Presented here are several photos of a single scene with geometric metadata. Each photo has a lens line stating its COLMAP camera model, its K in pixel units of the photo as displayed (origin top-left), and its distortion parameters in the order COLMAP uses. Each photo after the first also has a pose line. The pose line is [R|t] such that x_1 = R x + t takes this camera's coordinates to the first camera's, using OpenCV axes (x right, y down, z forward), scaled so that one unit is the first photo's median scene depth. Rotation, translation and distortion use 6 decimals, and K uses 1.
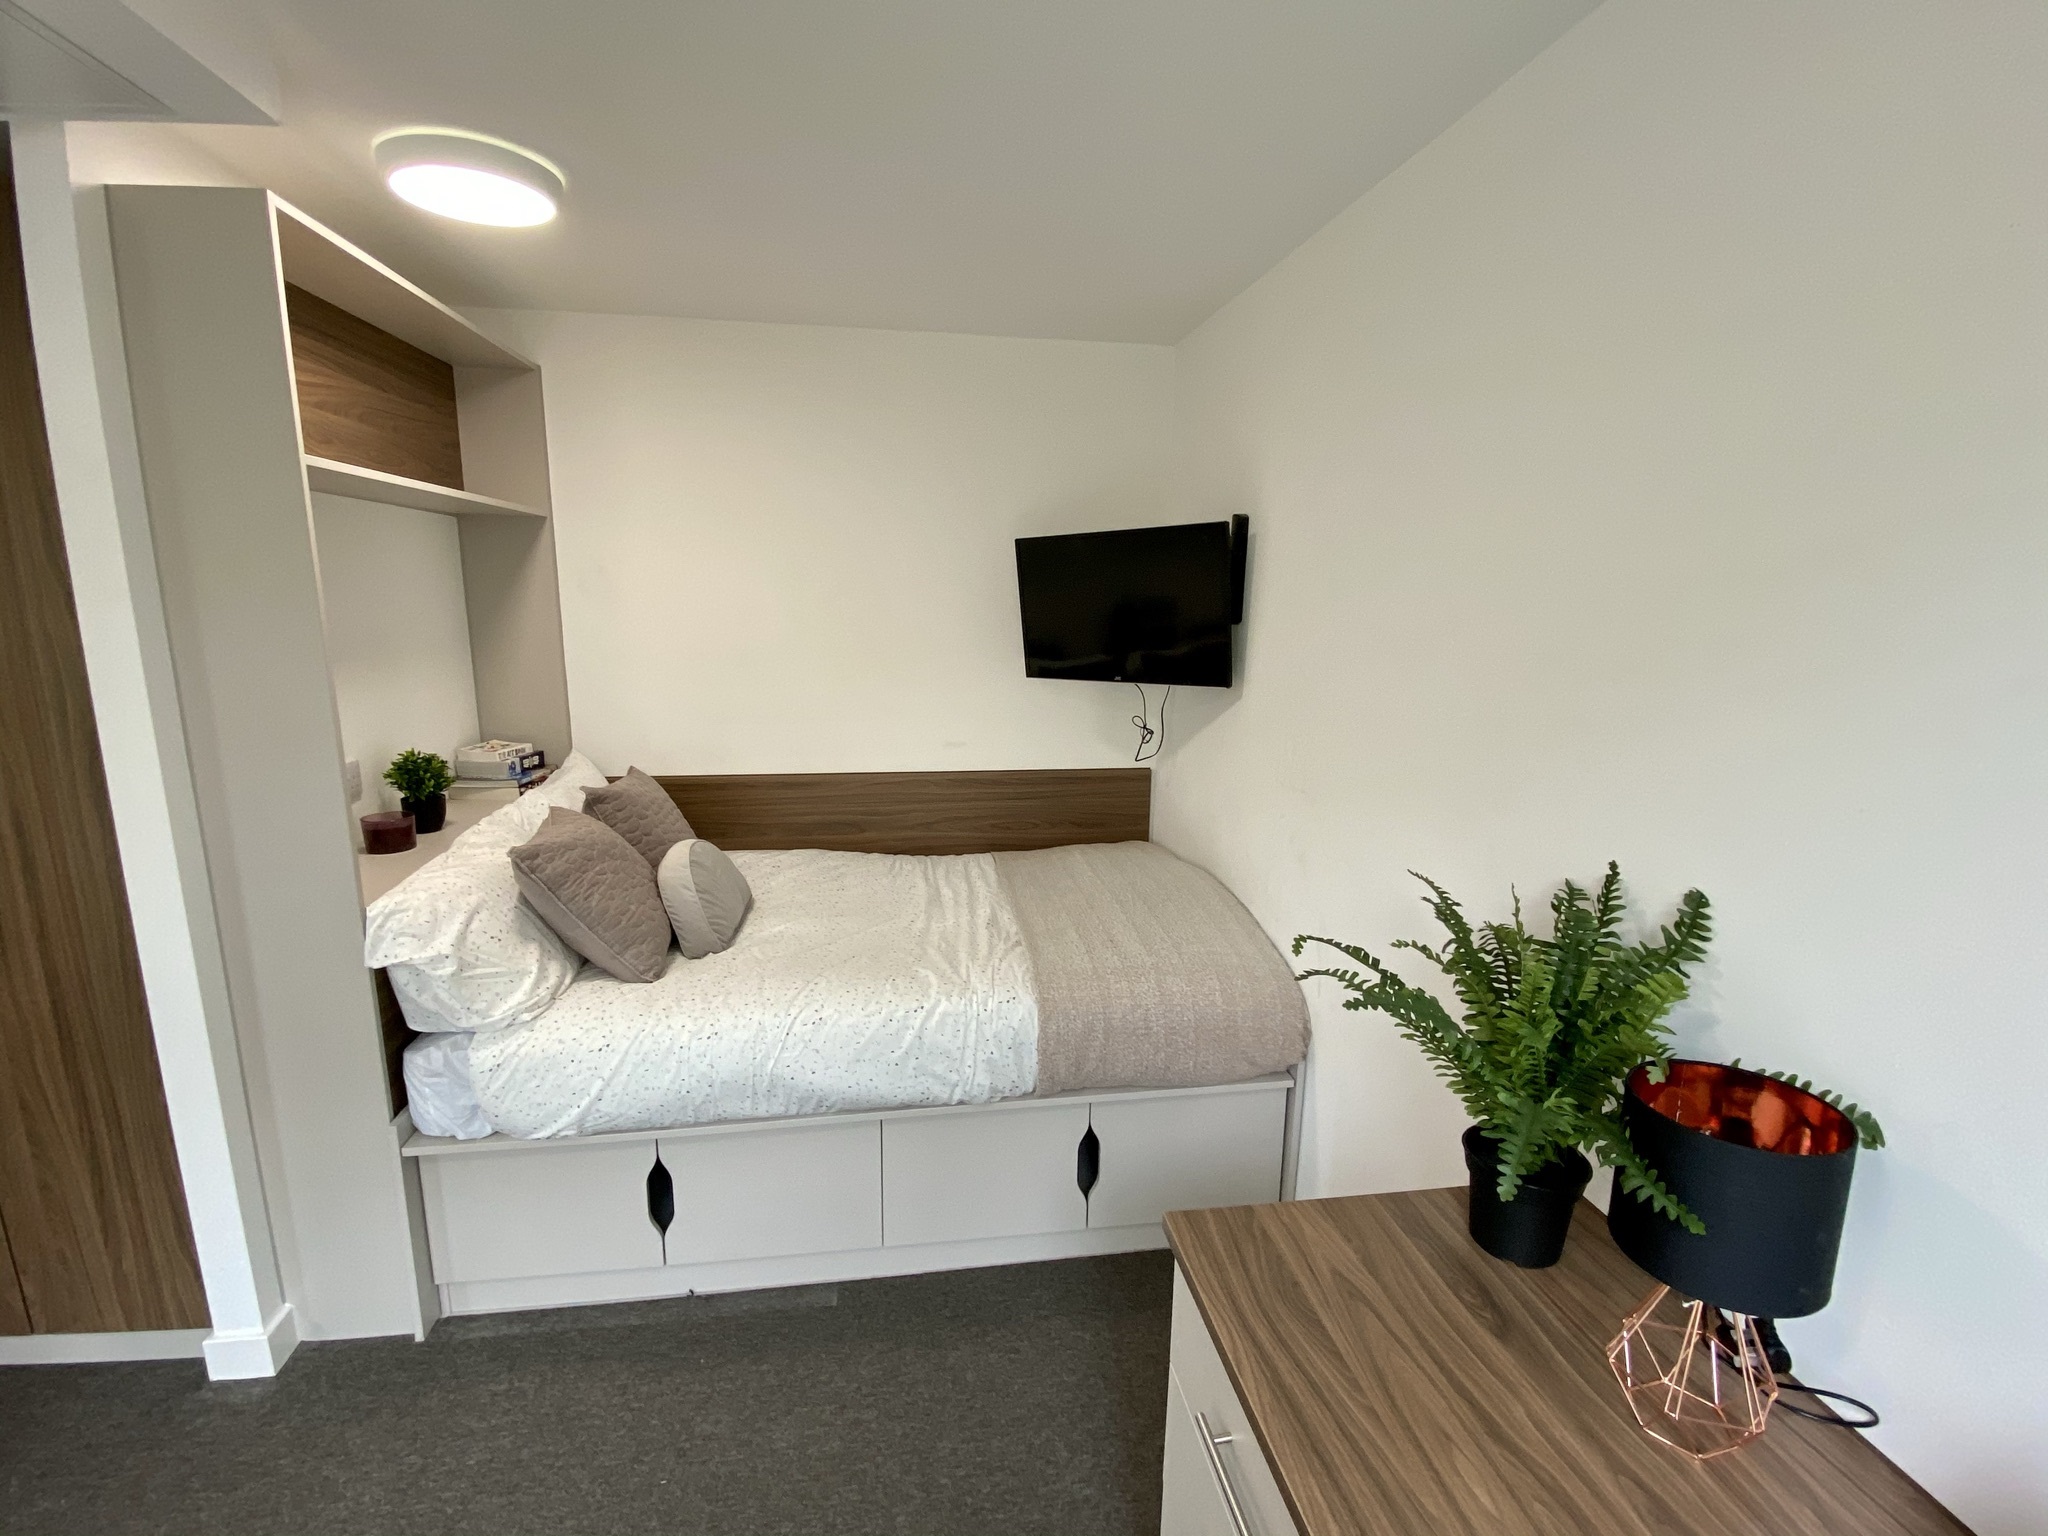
lens RADIAL K [[917.2, 0, 1019.3], [0, 917.2, 776.2], [0, 0, 1]] dist [0.022691, -0.023028]
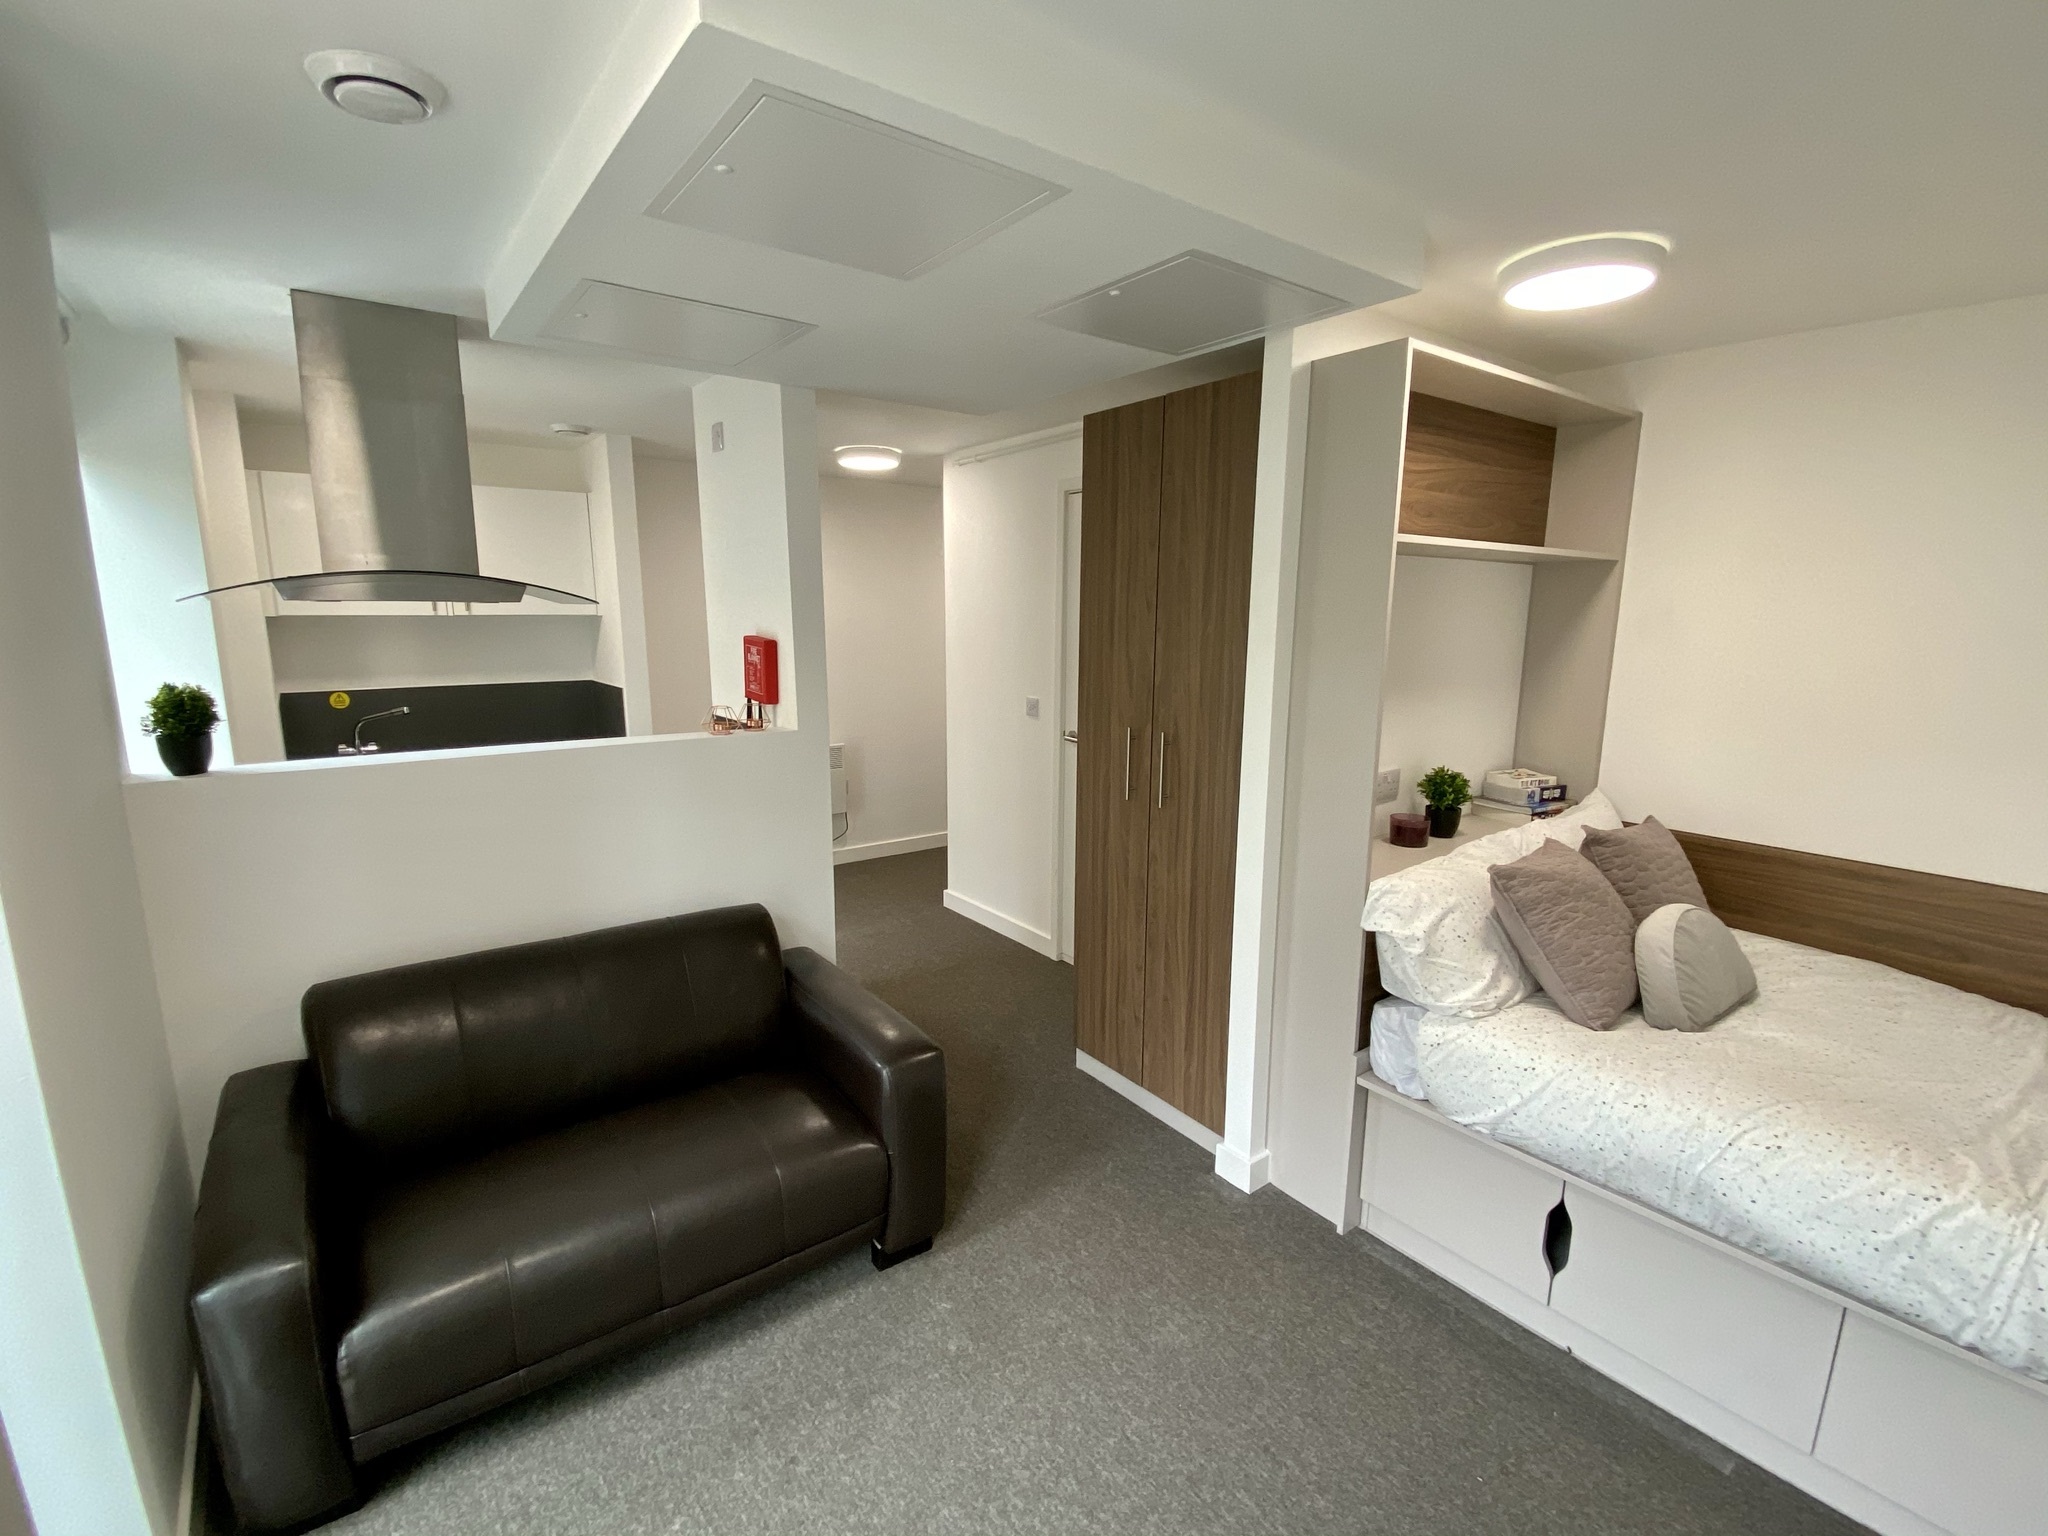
lens RADIAL K [[917.2, 0, 1019.3], [0, 917.2, 776.2], [0, 0, 1]] dist [0.022691, -0.023028]
pose [[0.473546, 0.151962, -0.867561, 0.130703], [-0.176493, 0.981397, 0.075565, -0.011081], [0.862904, 0.117335, 0.491557, -0.059668]]
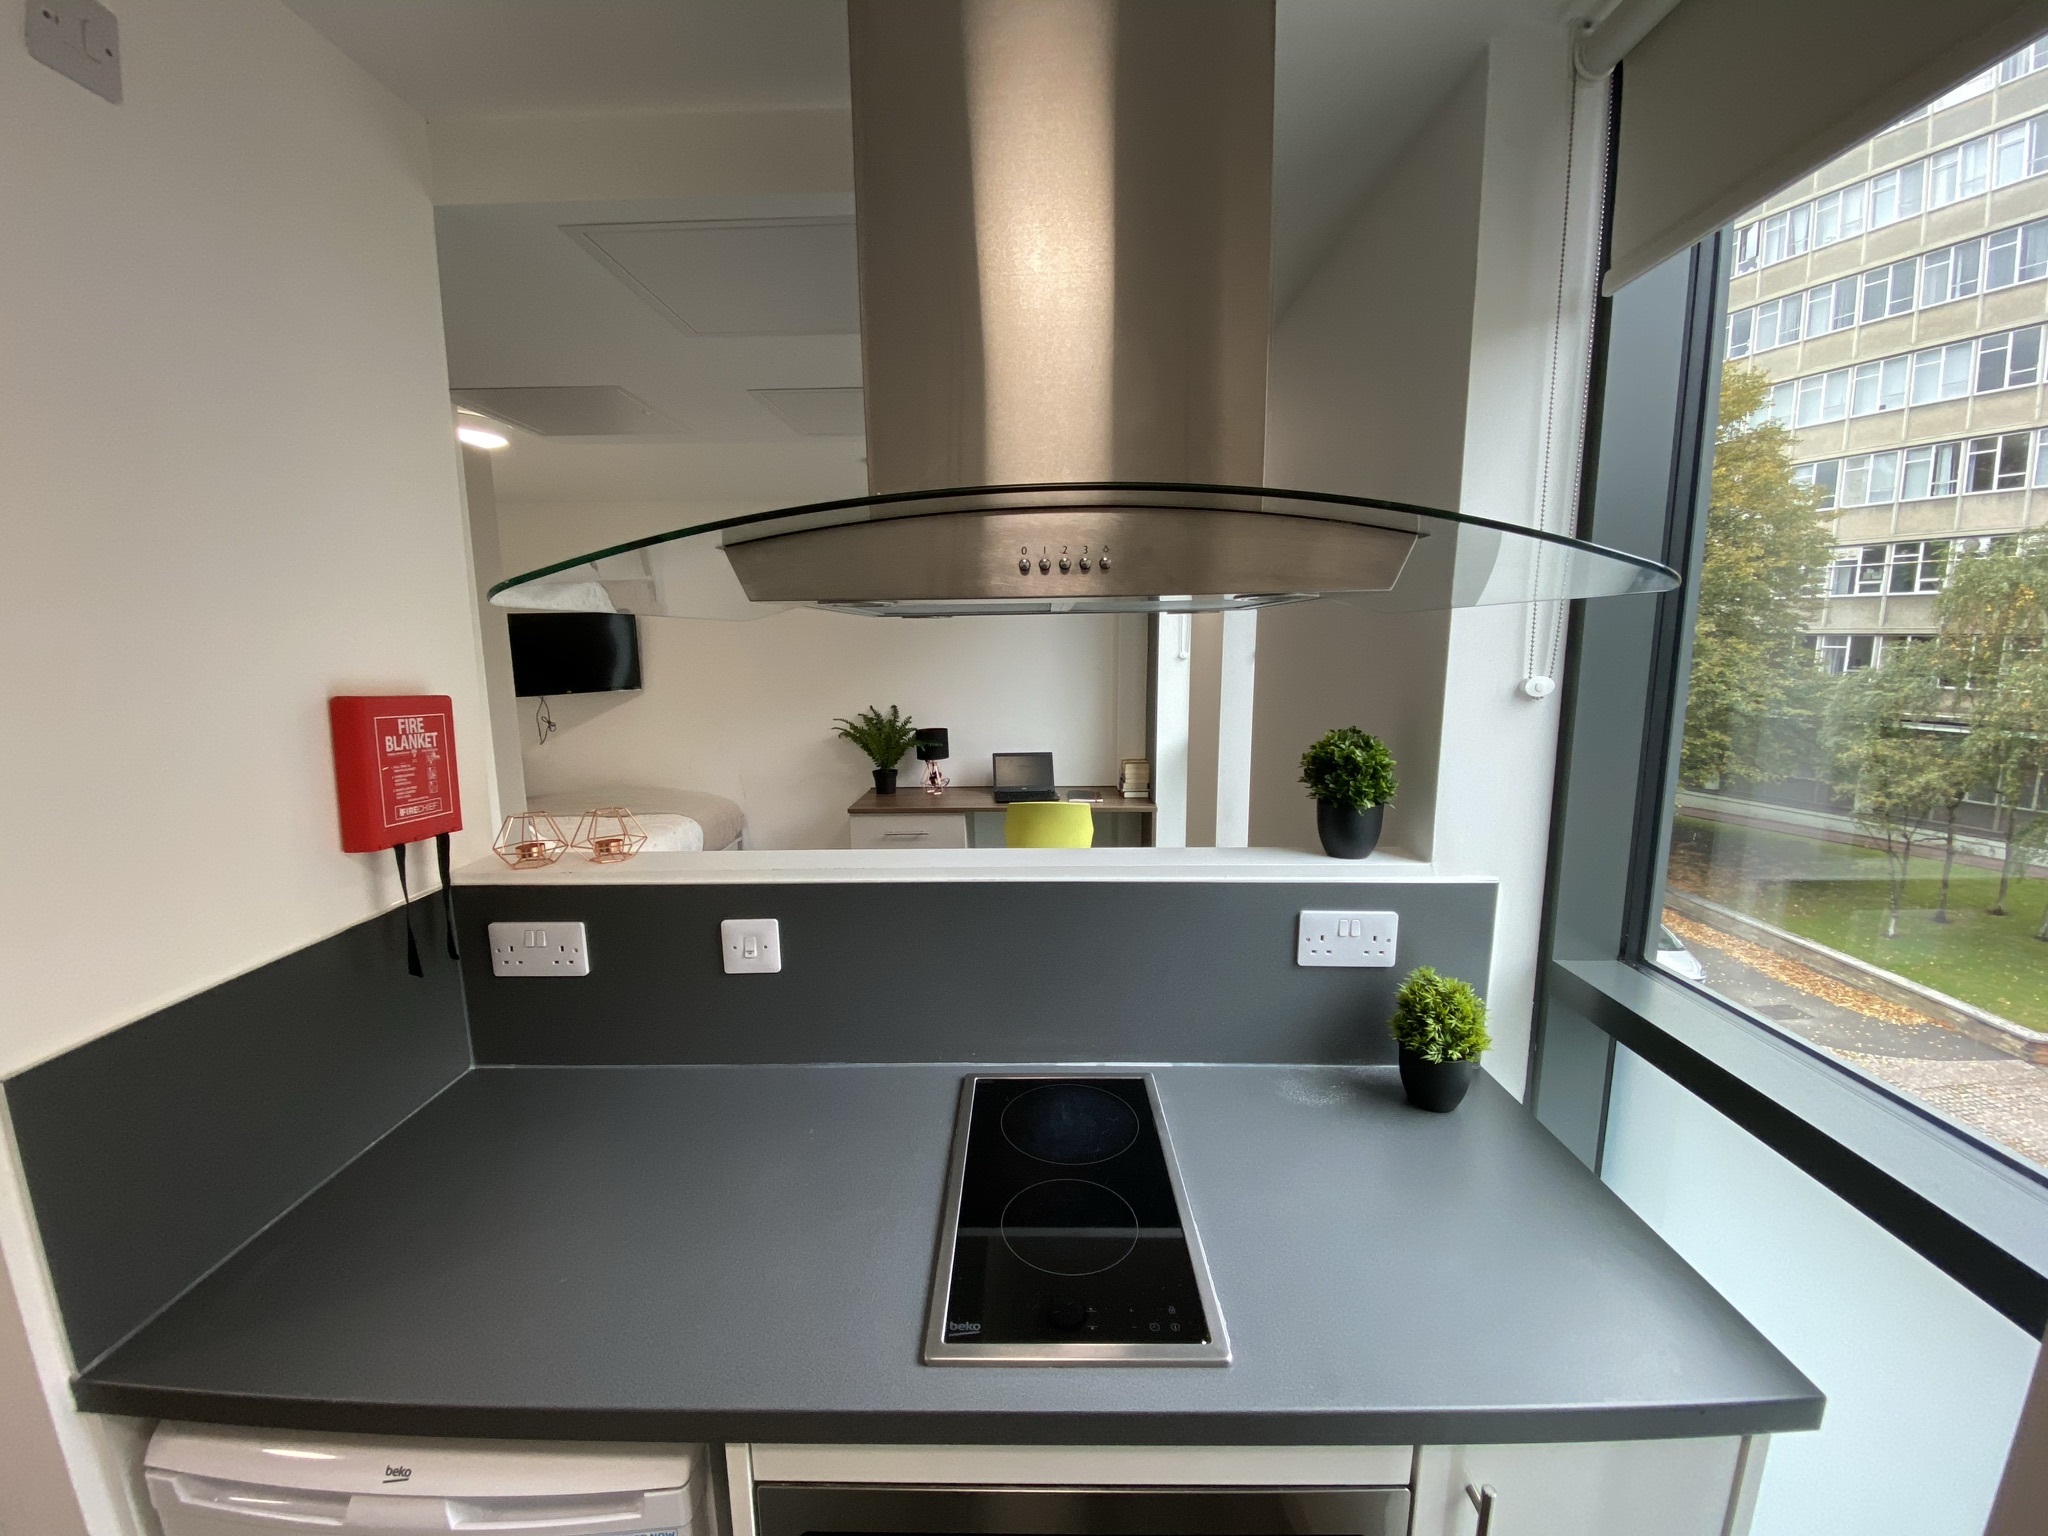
lens RADIAL K [[828.8, 0, 1022.7], [0, 828.8, 776.8], [0, 0, 1]] dist [0.036592, -0.029252]
pose [[0.151702, -0.178994, 0.972084, -2.002838], [0.203242, 0.968100, 0.146543, -0.005181], [-0.967305, 0.175337, 0.183242, -0.208608]]
